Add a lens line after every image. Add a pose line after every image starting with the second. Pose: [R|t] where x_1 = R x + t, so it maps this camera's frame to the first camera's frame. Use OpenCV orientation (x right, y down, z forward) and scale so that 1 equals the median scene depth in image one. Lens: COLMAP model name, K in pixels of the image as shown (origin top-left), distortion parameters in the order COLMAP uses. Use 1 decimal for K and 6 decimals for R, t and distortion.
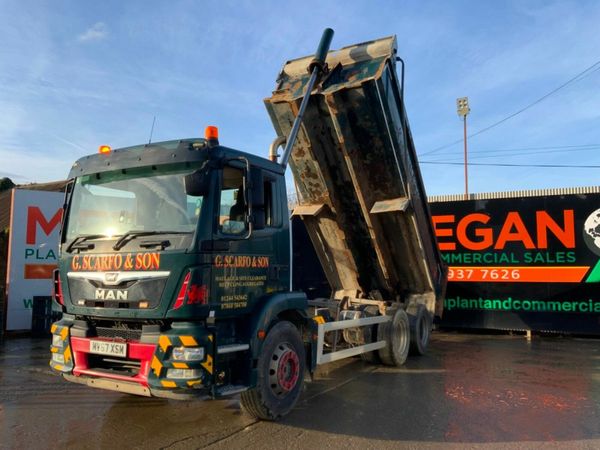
lens RADIAL K [[499.9, 0, 295.8], [0, 499.9, 224.6], [0, 0, 1]] dist [0.091869, -0.184860]
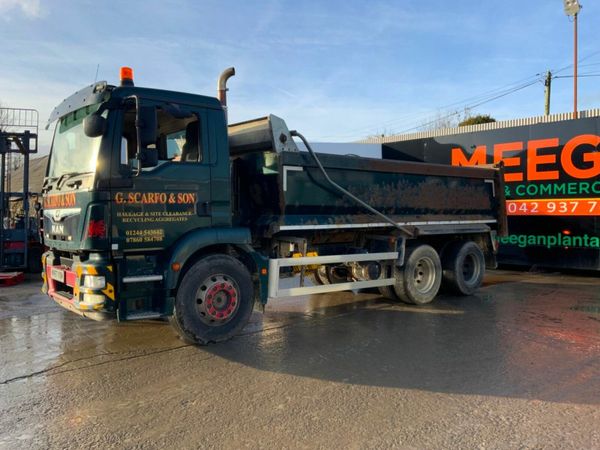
lens RADIAL K [[500.7, 0, 301.5], [0, 500.7, 228.3], [0, 0, 1]] dist [0.106583, -0.186173]
pose [[0.942955, -0.002262, -0.332912, 0.292236], [0.045553, 0.991448, 0.122292, 0.011364], [0.329789, -0.130481, 0.934994, 0.056552]]
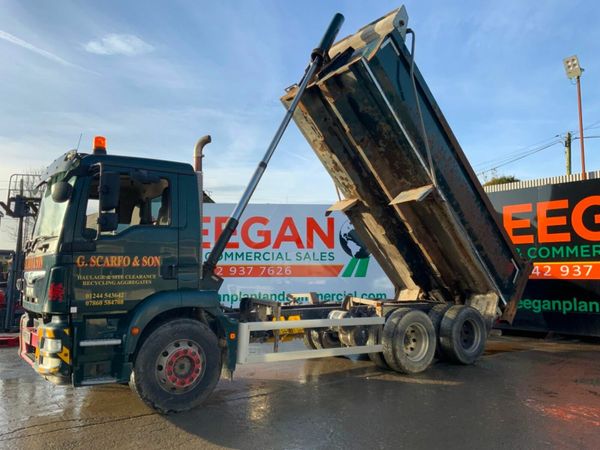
lens RADIAL K [[499.9, 0, 295.8], [0, 499.9, 224.6], [0, 0, 1]] dist [0.091869, -0.184860]
pose [[0.913957, -0.046123, -0.403181, 0.366225], [0.047063, 0.998863, -0.007583, 0.011917], [0.403072, -0.012044, 0.915089, 0.096122]]
